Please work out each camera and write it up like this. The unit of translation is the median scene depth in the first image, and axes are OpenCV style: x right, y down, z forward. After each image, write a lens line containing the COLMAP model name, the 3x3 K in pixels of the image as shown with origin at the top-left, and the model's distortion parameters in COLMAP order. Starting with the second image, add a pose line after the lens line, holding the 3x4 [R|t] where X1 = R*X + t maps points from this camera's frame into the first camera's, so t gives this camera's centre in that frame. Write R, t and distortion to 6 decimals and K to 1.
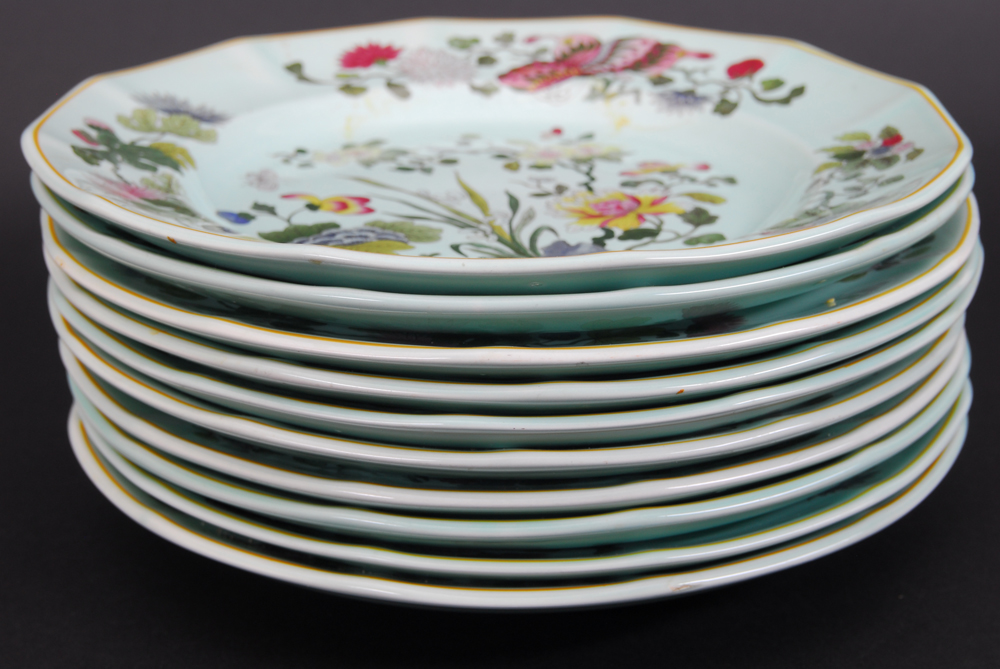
lens RADIAL K [[2218.9, 0, 500.0], [0, 2218.9, 334.5], [0, 0, 1]] dist [-0.347274, -0.096740]
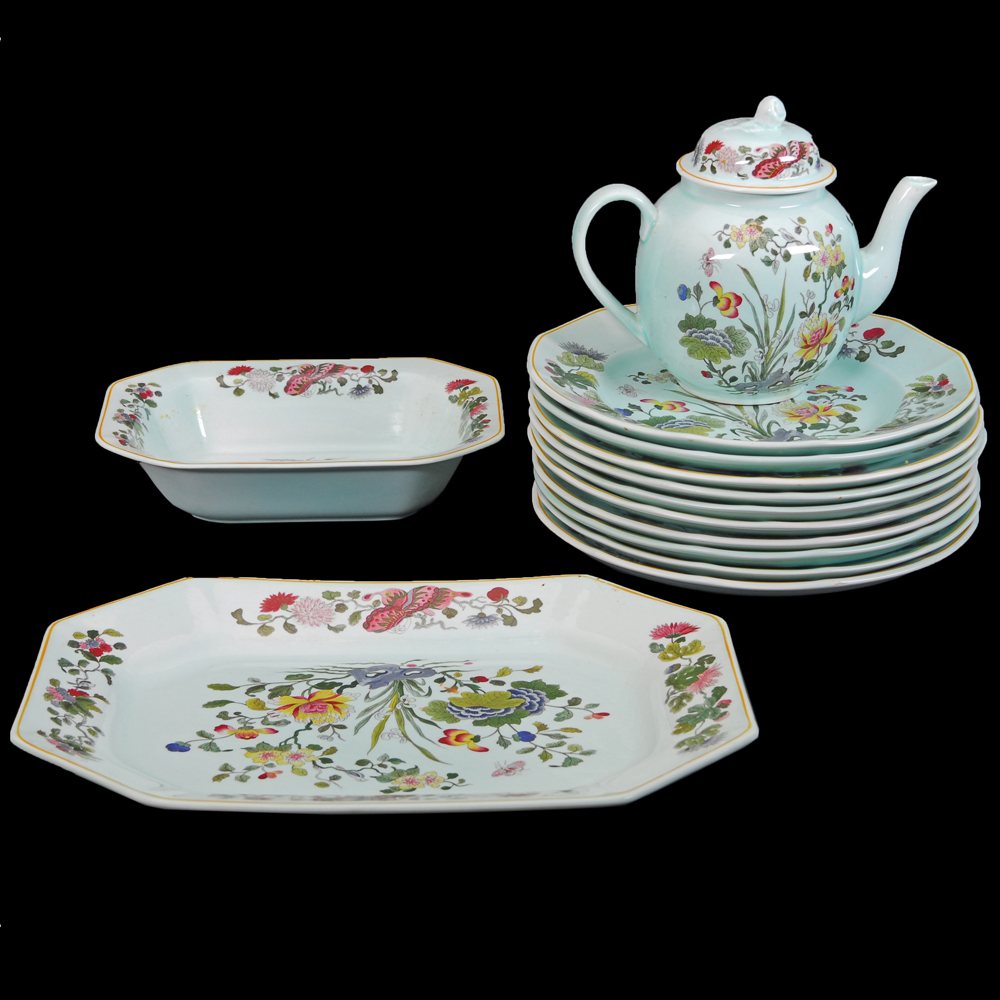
lens RADIAL K [[2876.0, 0, 500.0], [0, 2876.0, 500.0], [0, 0, 1]] dist [-0.202571, -0.984099]
pose [[0.999306, 0.027920, -0.024660, -0.168096], [-0.027662, 0.999559, 0.010765, 0.003531], [0.024950, -0.010075, 0.999638, -1.706792]]
